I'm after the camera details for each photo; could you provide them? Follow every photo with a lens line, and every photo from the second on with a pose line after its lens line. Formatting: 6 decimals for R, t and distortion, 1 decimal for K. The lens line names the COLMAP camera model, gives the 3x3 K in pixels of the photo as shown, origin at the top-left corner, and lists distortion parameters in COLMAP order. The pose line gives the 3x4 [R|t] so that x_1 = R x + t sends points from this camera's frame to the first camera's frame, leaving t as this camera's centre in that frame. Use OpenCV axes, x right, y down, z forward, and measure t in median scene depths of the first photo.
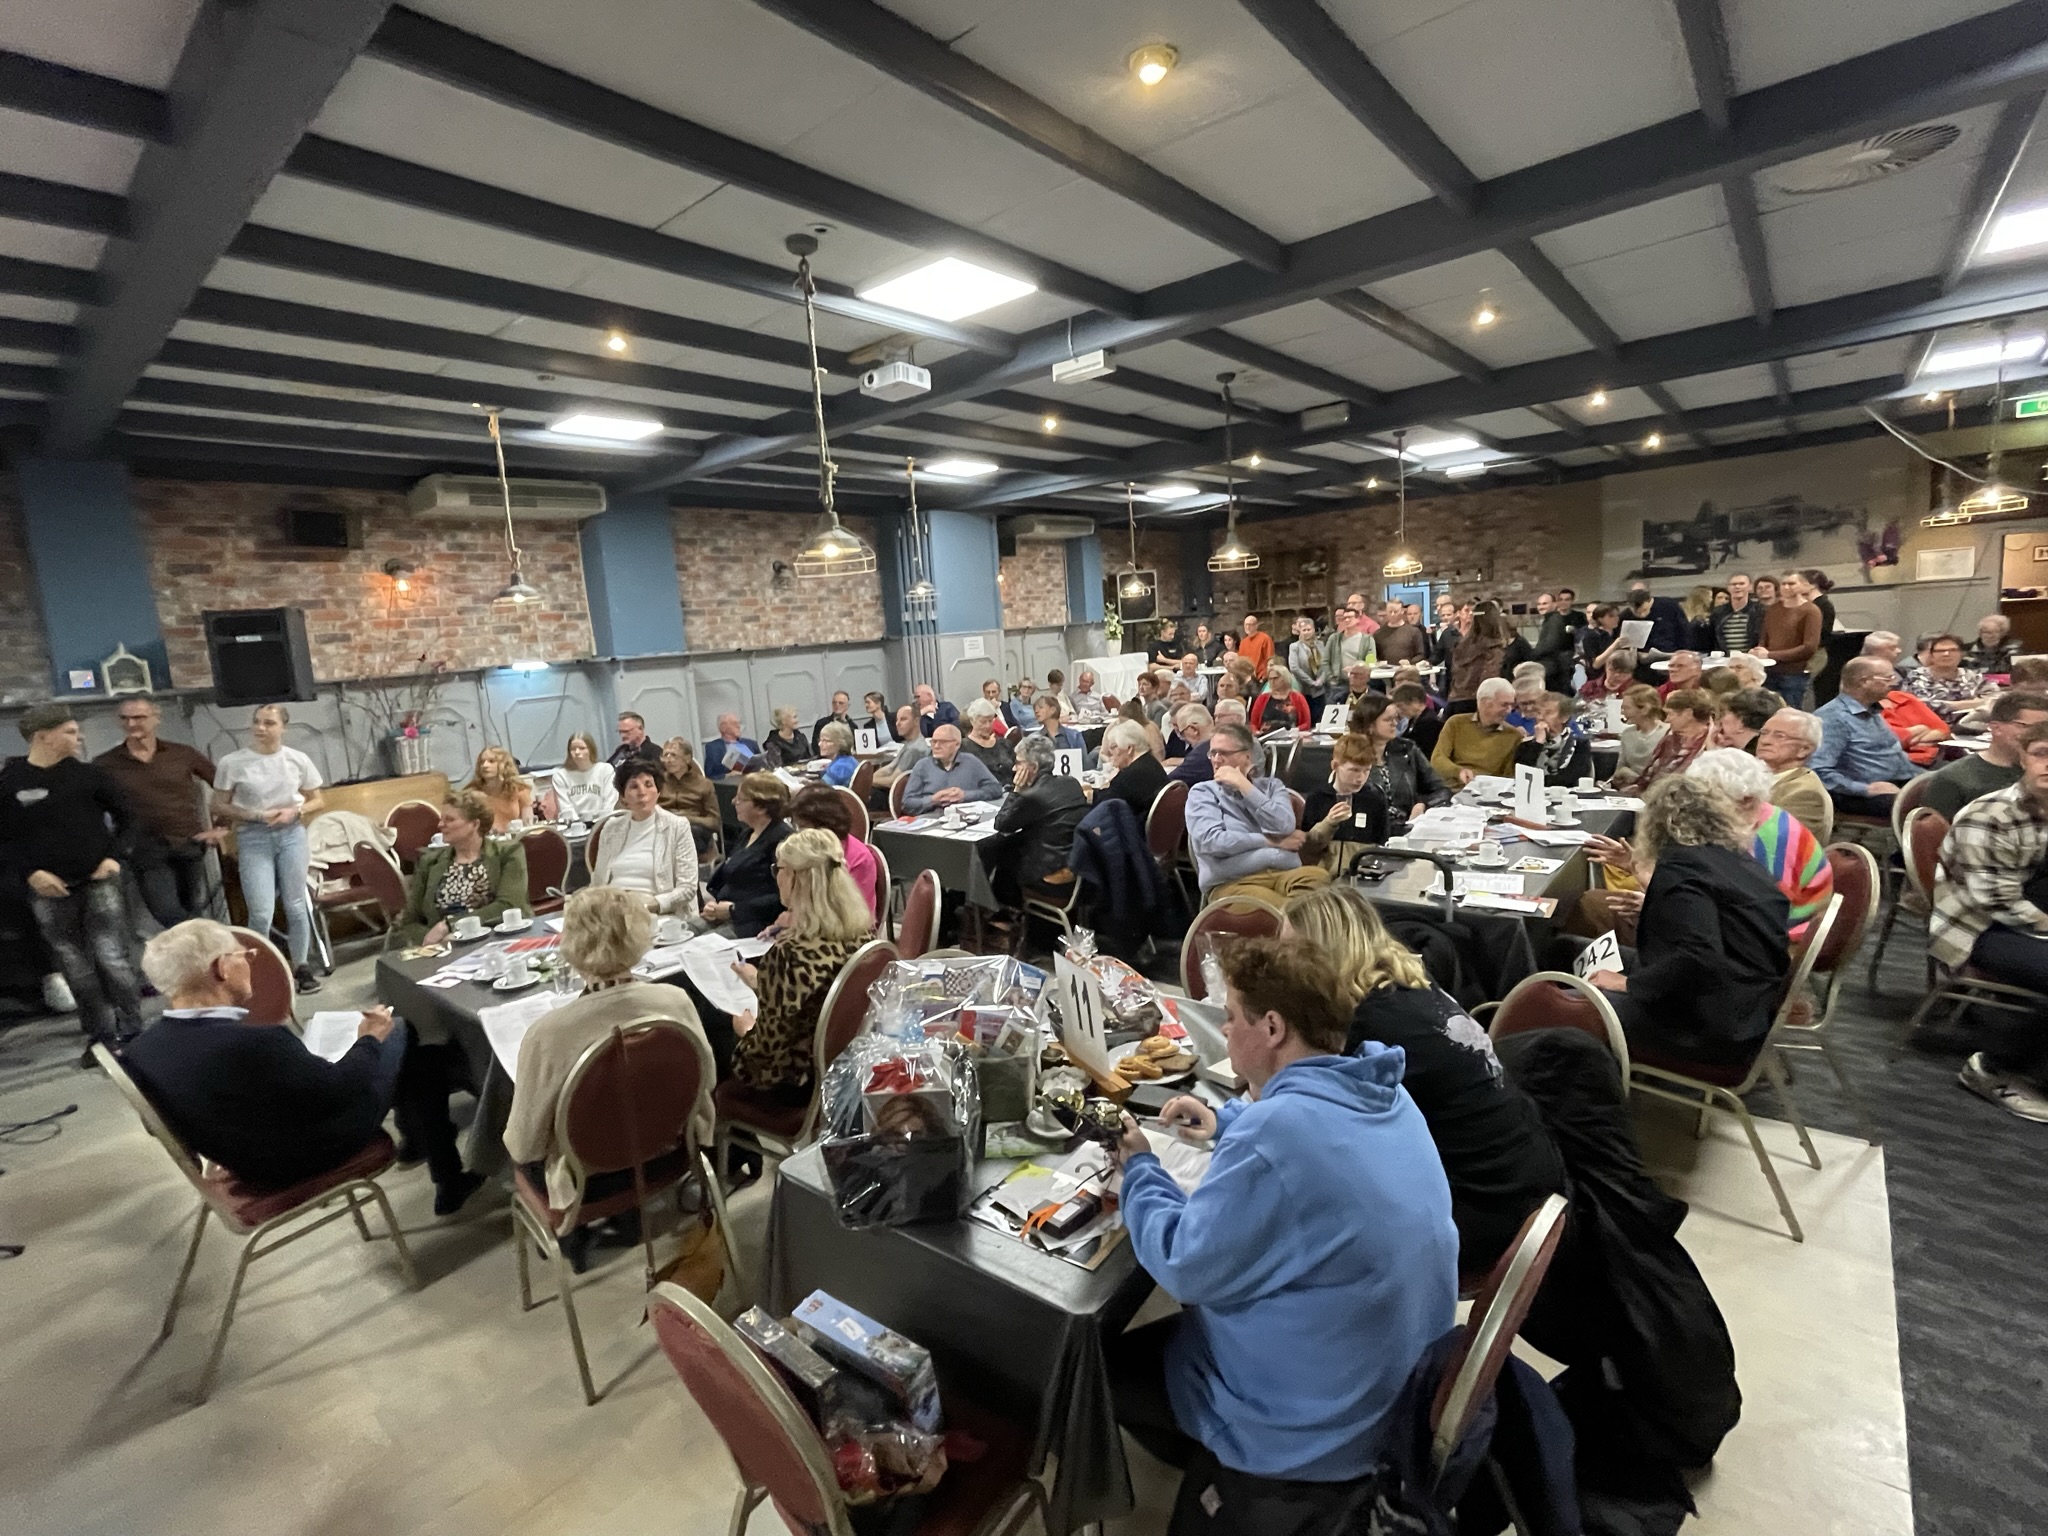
lens RADIAL K [[945.1, 0, 1032.9], [0, 945.1, 768.5], [0, 0, 1]] dist [0.000529, -0.001061]
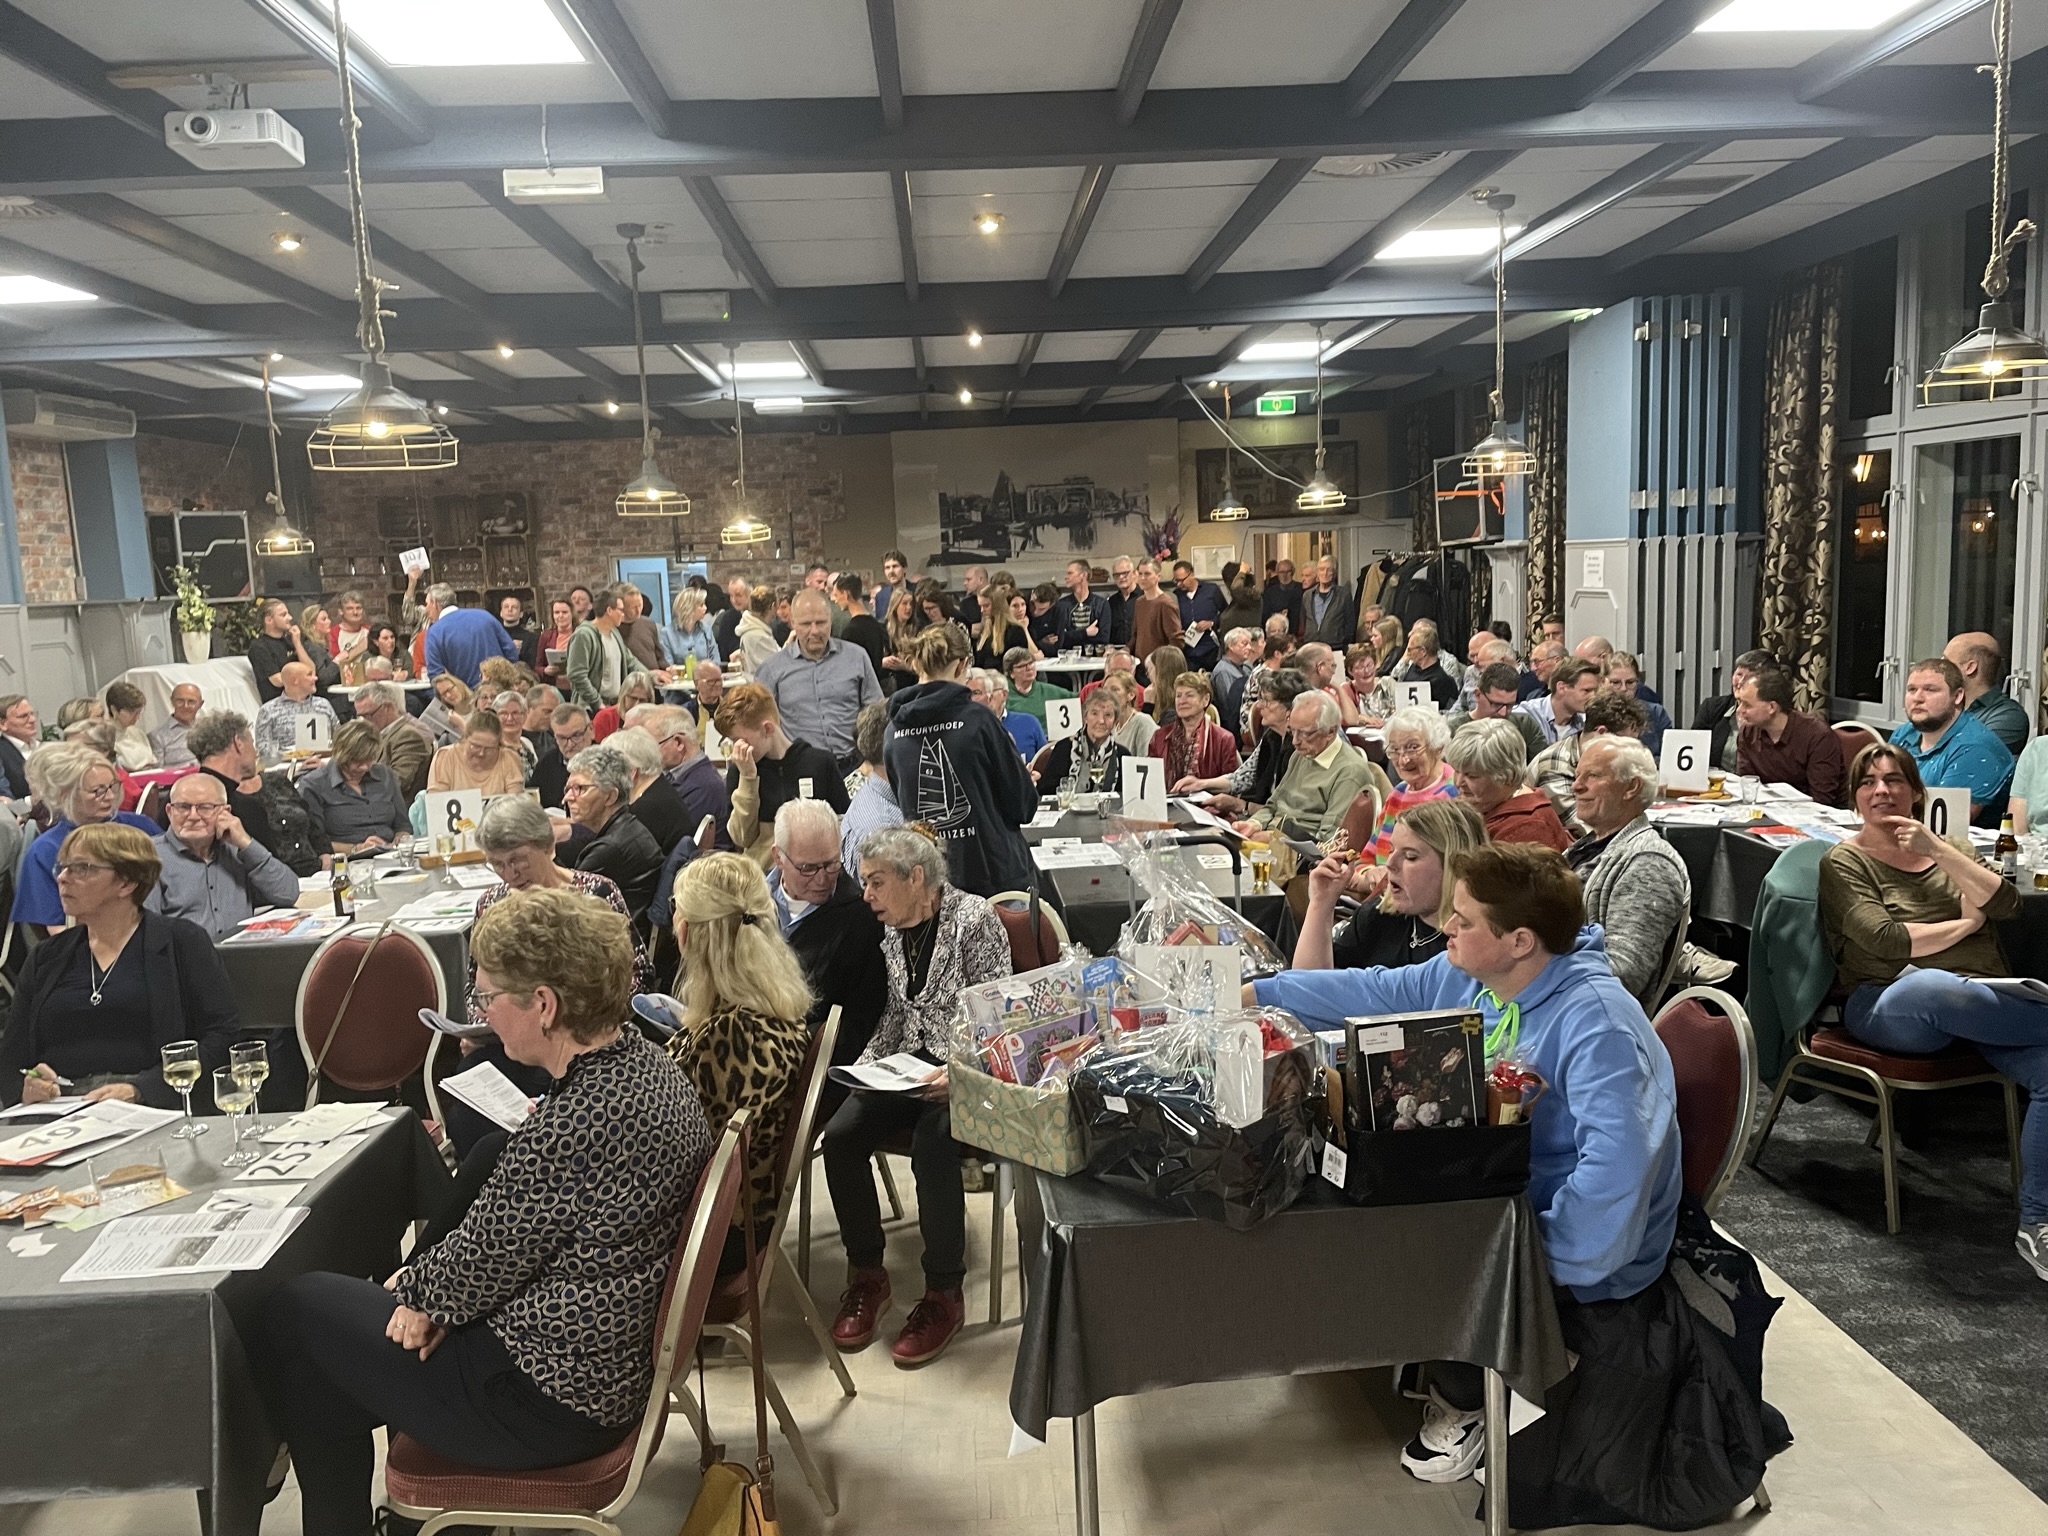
lens RADIAL K [[1523.0, 0, 1031.9], [0, 1523.0, 797.1], [0, 0, 1]] dist [0.059399, -0.054824]
pose [[0.736662, -0.059986, 0.673595, -0.197453], [0.090880, 0.995804, -0.010710, 0.015731], [-0.670127, 0.069106, 0.739023, 0.013697]]
